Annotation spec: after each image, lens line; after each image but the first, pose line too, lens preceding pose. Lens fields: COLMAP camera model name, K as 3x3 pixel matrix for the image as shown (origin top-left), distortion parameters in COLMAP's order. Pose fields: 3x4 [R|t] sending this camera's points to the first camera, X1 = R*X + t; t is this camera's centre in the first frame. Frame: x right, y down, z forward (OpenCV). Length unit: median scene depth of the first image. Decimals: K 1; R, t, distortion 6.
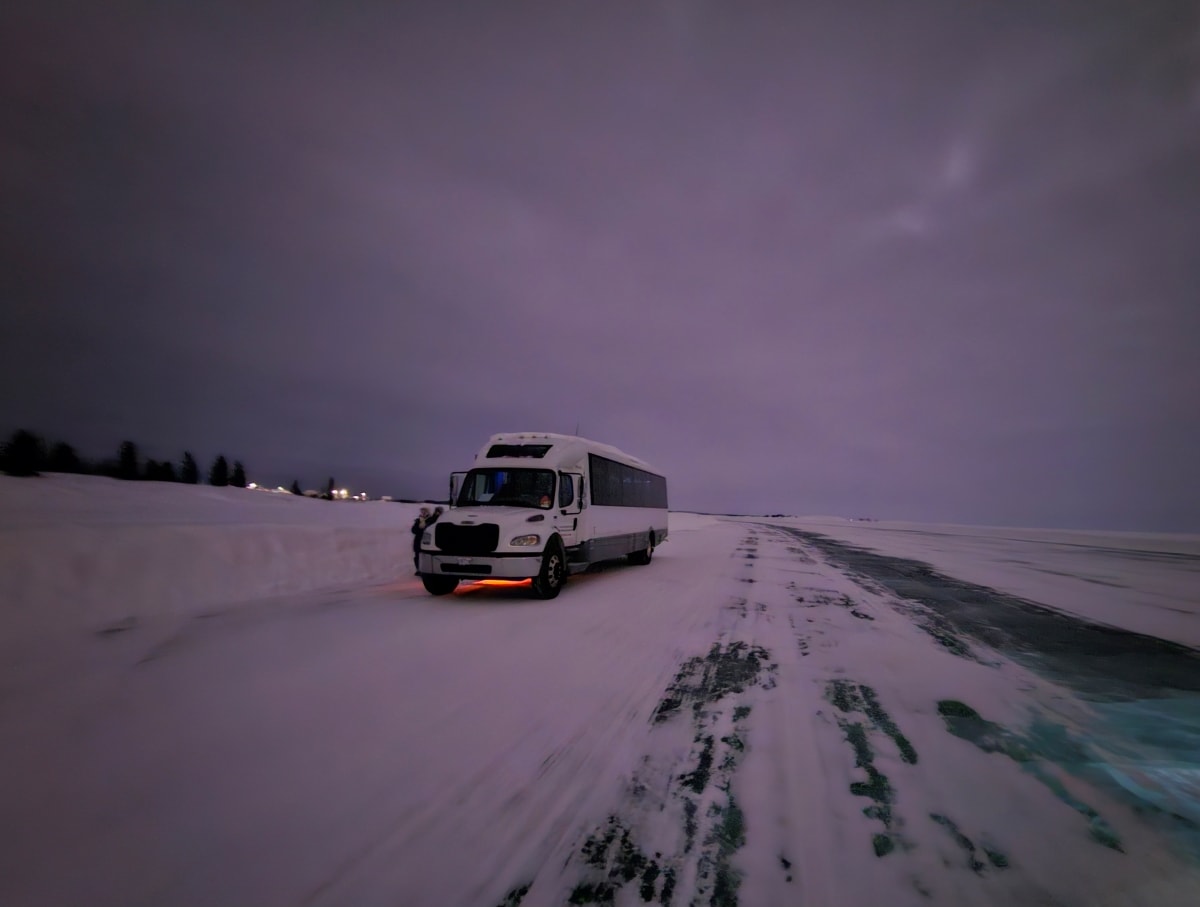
lens RADIAL K [[525.2, 0, 600.0], [0, 525.2, 453.5], [0, 0, 1]] dist [-0.000613, -0.000007]
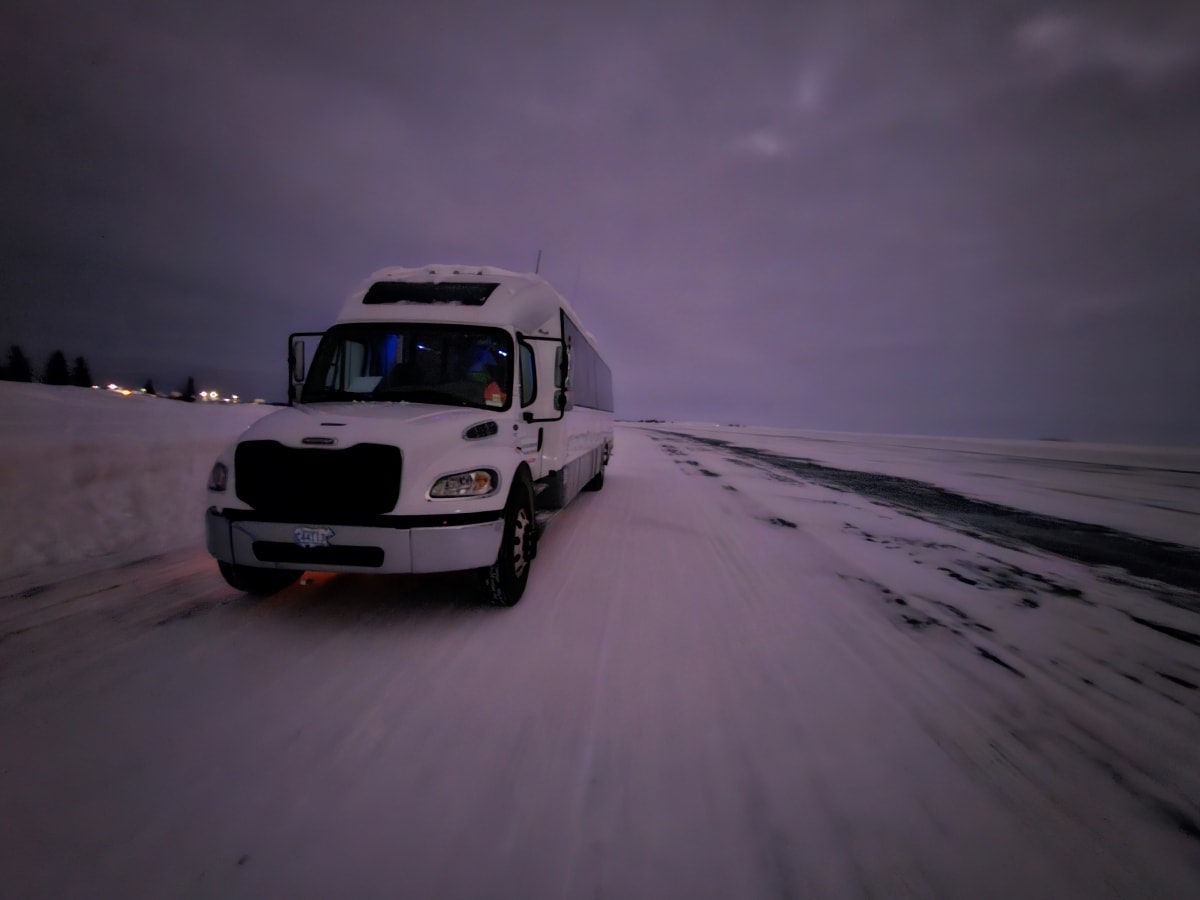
lens RADIAL K [[678.5, 0, 600.0], [0, 678.5, 450.0], [0, 0, 1]] dist [0.002530, 0.000412]
pose [[0.992825, 0.004718, 0.119483, -0.079580], [-0.023589, 0.987312, 0.157028, 0.041241], [-0.117226, -0.158720, 0.980340, 0.367224]]
